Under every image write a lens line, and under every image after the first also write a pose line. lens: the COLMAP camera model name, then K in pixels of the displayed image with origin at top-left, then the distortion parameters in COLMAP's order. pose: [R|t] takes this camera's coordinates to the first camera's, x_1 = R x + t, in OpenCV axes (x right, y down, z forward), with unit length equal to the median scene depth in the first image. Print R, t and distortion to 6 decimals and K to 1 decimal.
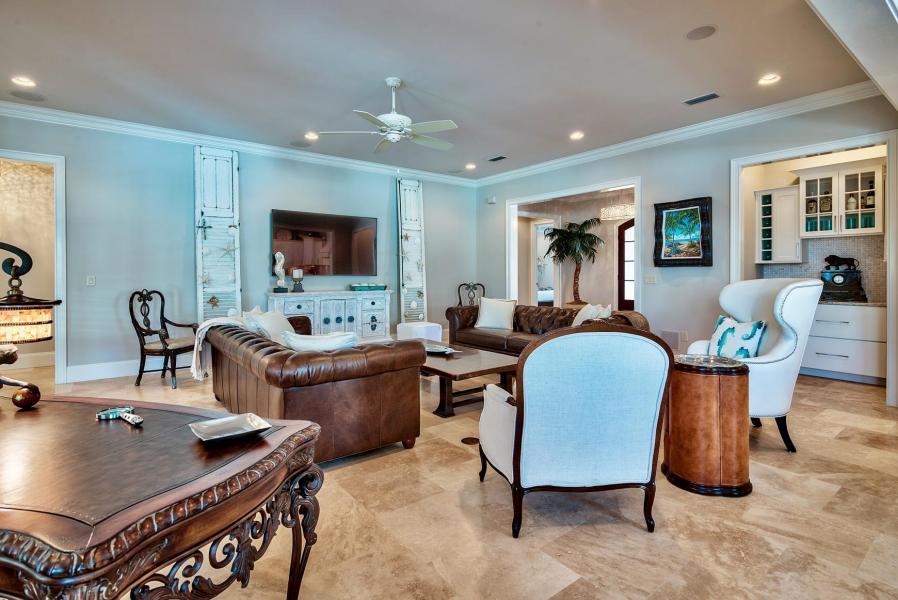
lens RADIAL K [[451.2, 0, 474.4], [0, 451.2, 276.1], [0, 0, 1]] dist [-0.000414, -0.001740]
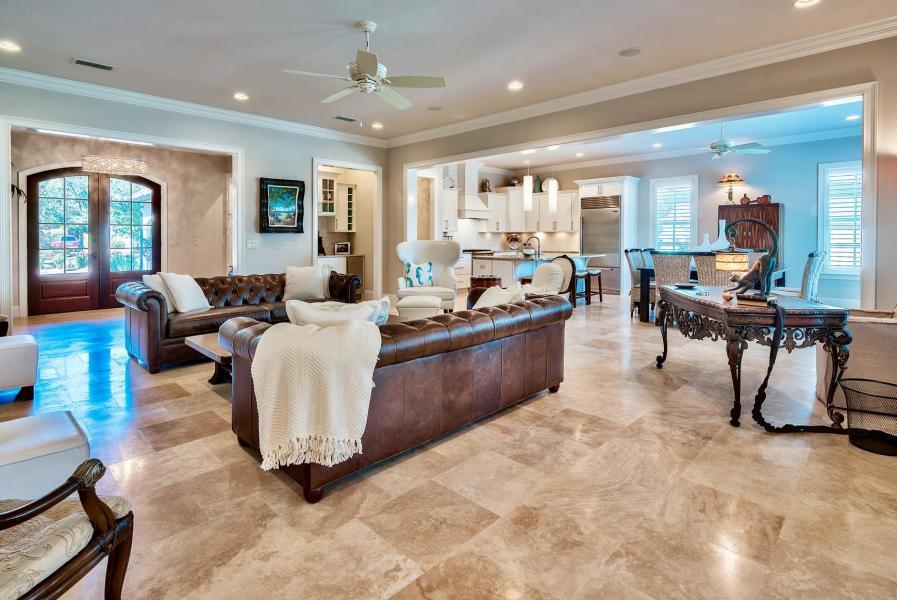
lens RADIAL K [[450.7, 0, 459.7], [0, 450.7, 274.8], [0, 0, 1]] dist [-0.000414, -0.001740]
pose [[-0.142010, -0.078784, 0.986725, -0.761160], [0.013303, 0.996586, 0.081486, -0.002521], [-0.989776, 0.024699, -0.140477, 0.656807]]
